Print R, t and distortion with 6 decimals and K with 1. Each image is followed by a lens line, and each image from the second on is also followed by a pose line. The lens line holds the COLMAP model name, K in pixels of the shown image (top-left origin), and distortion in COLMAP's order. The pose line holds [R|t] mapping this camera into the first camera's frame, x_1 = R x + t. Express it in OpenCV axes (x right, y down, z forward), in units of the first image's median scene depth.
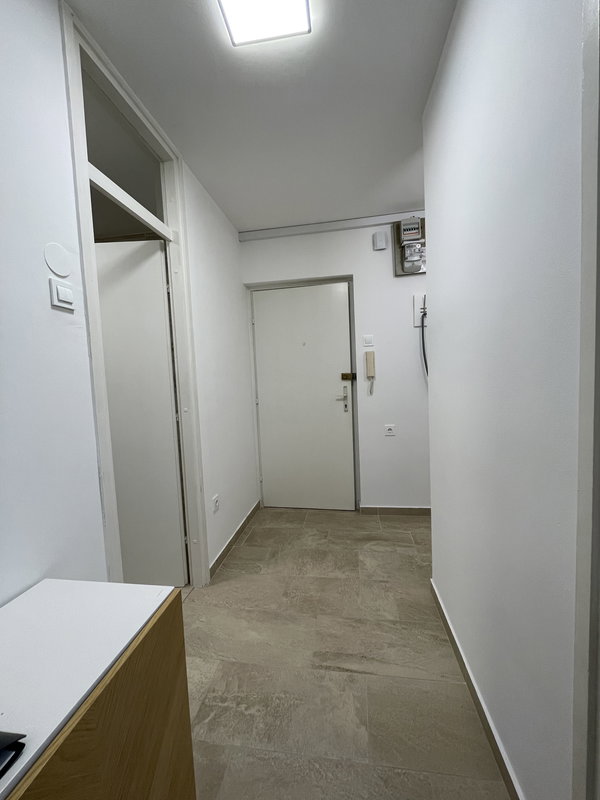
lens RADIAL K [[322.1, 0, 302.0], [0, 322.1, 399.3], [0, 0, 1]] dist [0.003040, -0.000370]
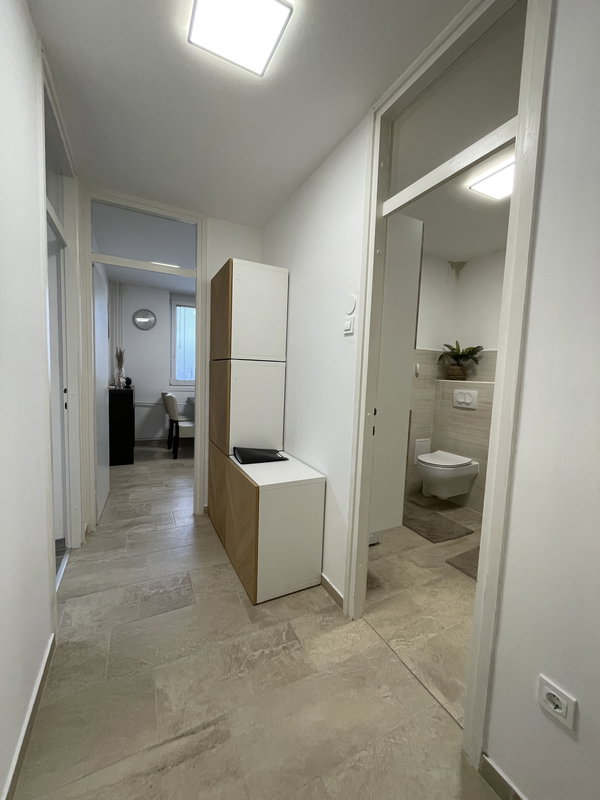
lens RADIAL K [[322.1, 0, 301.9], [0, 322.1, 399.1], [0, 0, 1]] dist [0.003040, -0.000370]
pose [[-0.810290, 0.063412, -0.582588, 0.173273], [-0.040152, 0.985785, 0.163143, -0.090069], [0.584652, 0.155585, -0.796226, 0.924518]]
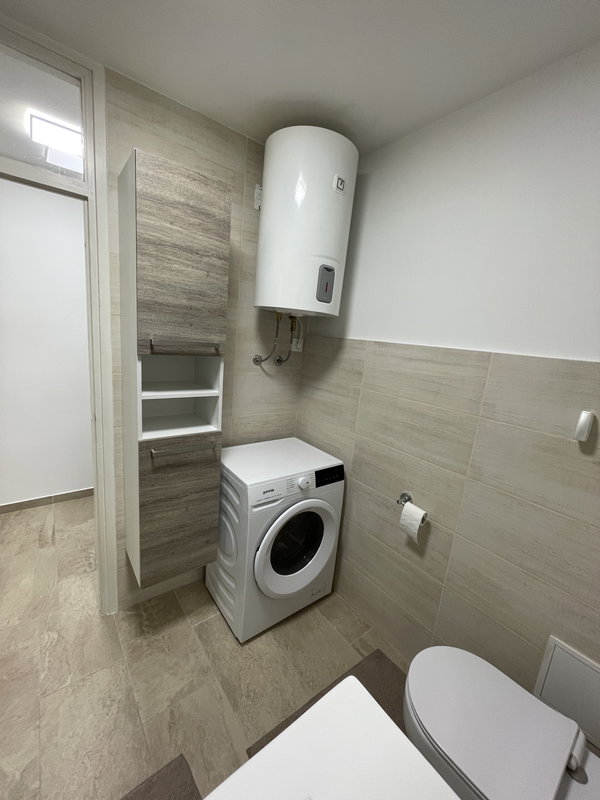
lens RADIAL K [[322.1, 0, 301.6], [0, 322.1, 399.4], [0, 0, 1]] dist [0.003040, -0.000370]
pose [[-0.728051, -0.159534, 0.666701, -1.015015], [-0.009495, 0.974798, 0.222889, -0.142663], [-0.685457, 0.155944, -0.711217, 0.653146]]
